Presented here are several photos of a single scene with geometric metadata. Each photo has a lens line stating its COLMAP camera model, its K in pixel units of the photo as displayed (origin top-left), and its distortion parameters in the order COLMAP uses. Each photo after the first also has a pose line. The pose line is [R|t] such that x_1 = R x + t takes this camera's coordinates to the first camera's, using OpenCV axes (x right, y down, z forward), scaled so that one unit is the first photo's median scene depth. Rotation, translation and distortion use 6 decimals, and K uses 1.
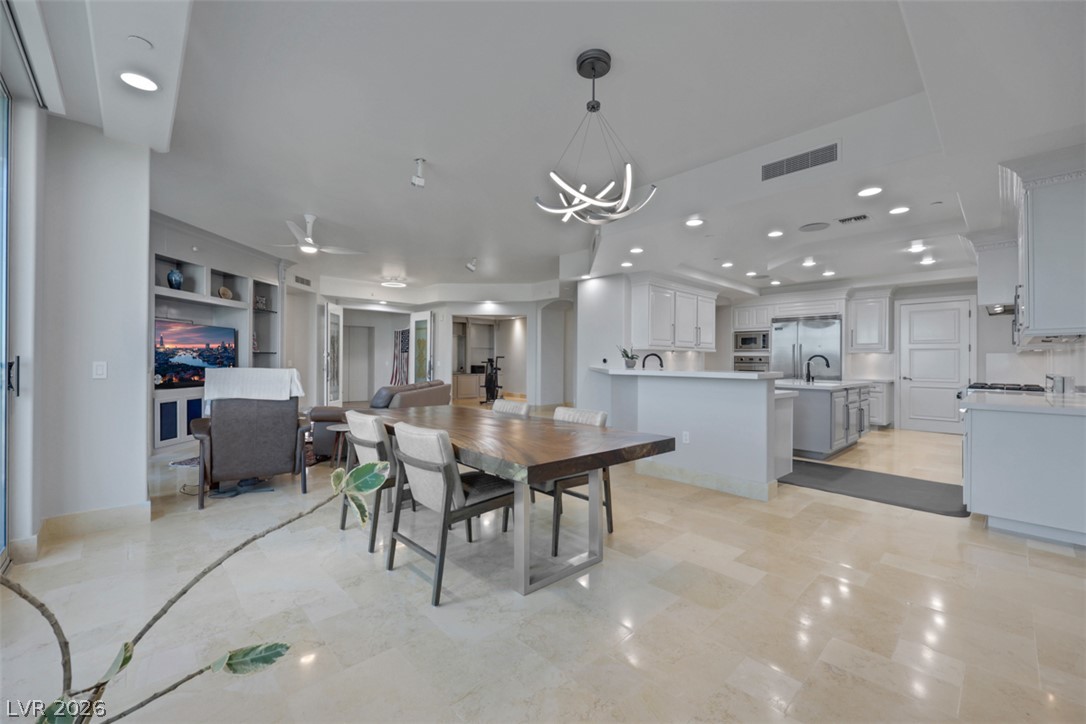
lens RADIAL K [[434.1, 0, 542.7], [0, 434.1, 359.9], [0, 0, 1]] dist [-0.002394, 0.000051]
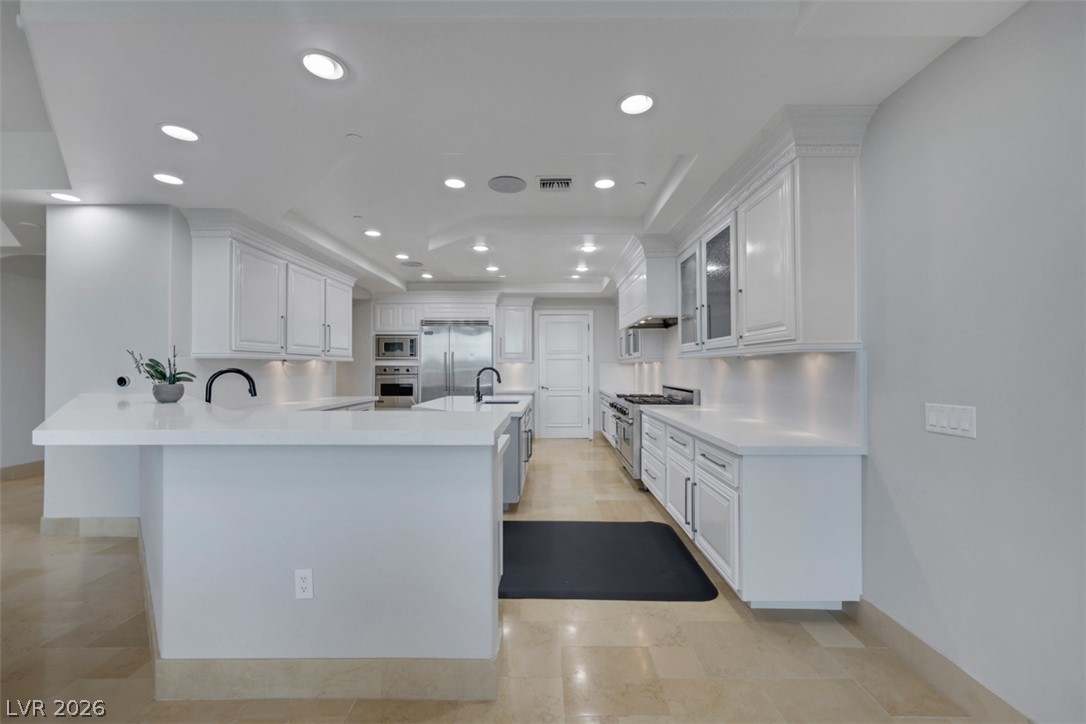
lens RADIAL K [[434.7, 0, 547.0], [0, 434.7, 364.0], [0, 0, 1]] dist [-0.003129, -0.000390]
pose [[0.682551, -0.003751, 0.730829, 0.101775], [0.004788, 0.999988, 0.000660, -0.013510], [-0.730823, 0.003049, 0.682561, 0.298834]]
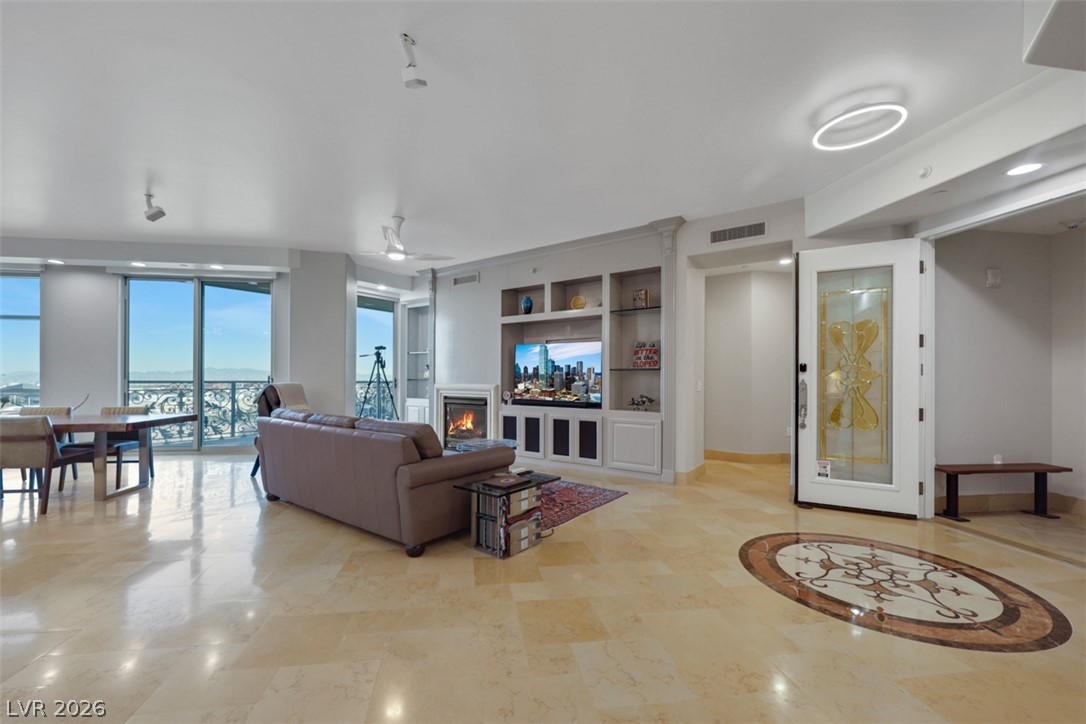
lens RADIAL K [[437.8, 0, 523.6], [0, 437.8, 375.8], [0, 0, 1]] dist [0.000501, -0.000042]
pose [[-0.564333, -0.012190, -0.825457, 0.047678], [-0.006265, 0.999925, -0.010483, 0.002982], [0.825523, -0.000744, -0.564367, 1.189108]]
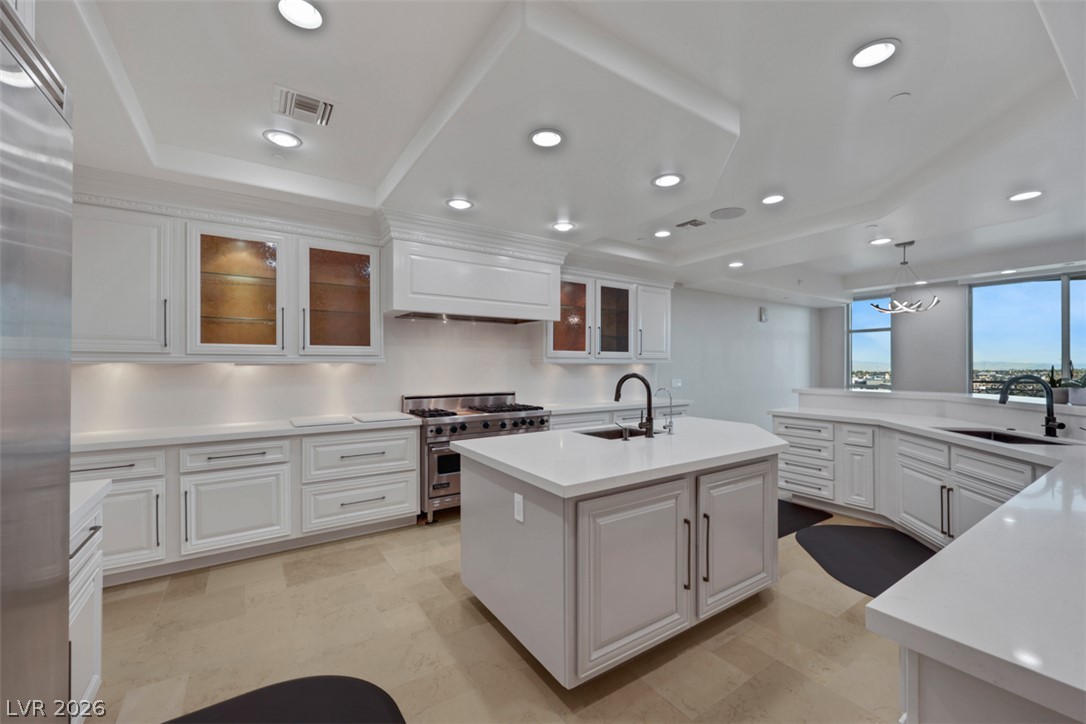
lens RADIAL K [[434.7, 0, 547.0], [0, 434.7, 364.0], [0, 0, 1]] dist [-0.003129, -0.000390]
pose [[-0.987904, -0.003668, 0.155025, 0.509935], [-0.005146, 0.999945, -0.009138, -0.011861], [-0.154983, -0.009825, -0.987868, 1.129163]]
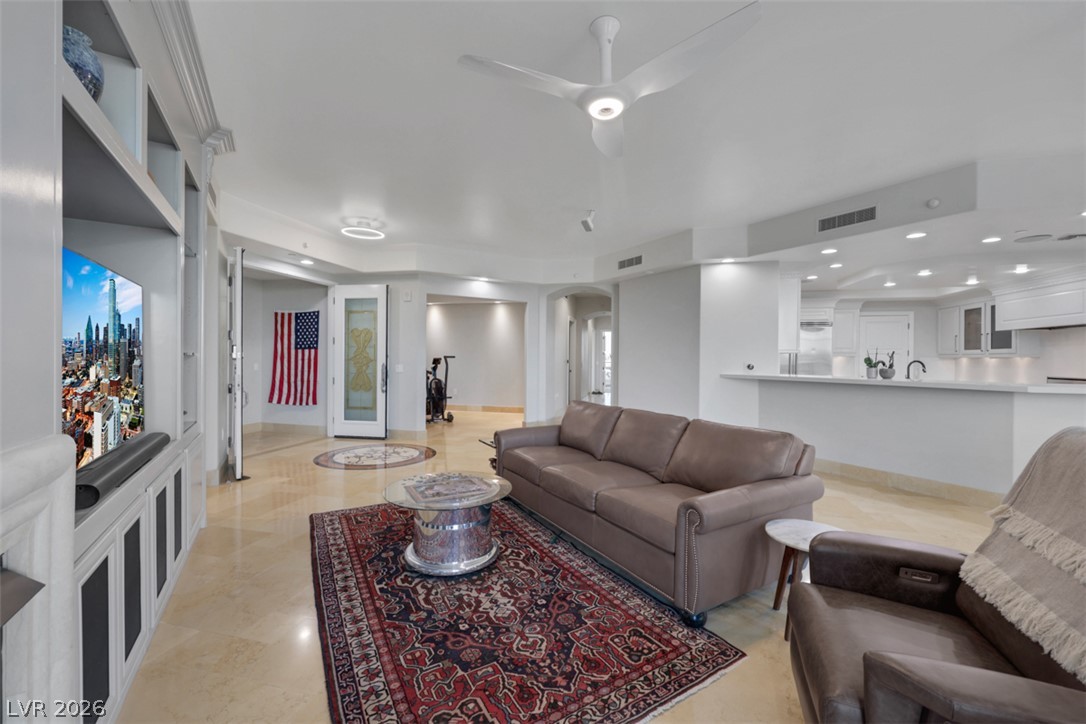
lens RADIAL K [[434.1, 0, 542.7], [0, 434.1, 359.9], [0, 0, 1]] dist [-0.002394, 0.000051]
pose [[0.838980, -0.003877, 0.544149, -0.552189], [-0.004244, 0.999898, 0.013668, -0.018174], [-0.544146, -0.013777, 0.838877, 0.472996]]
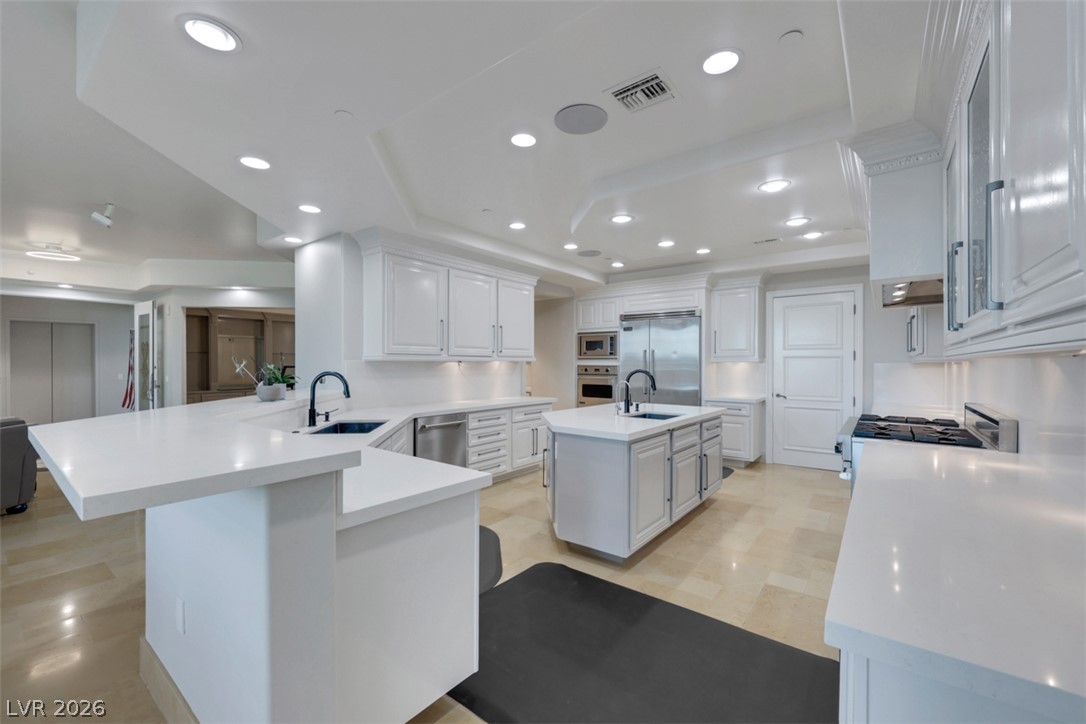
lens RADIAL K [[441.5, 0, 540.5], [0, 441.5, 365.3], [0, 0, 1]] dist [-0.002322, -0.000136]
pose [[0.987068, -0.007134, 0.160141, 0.306668], [0.006091, 0.999957, 0.007006, -0.017796], [-0.160184, -0.005940, 0.987069, 0.312425]]
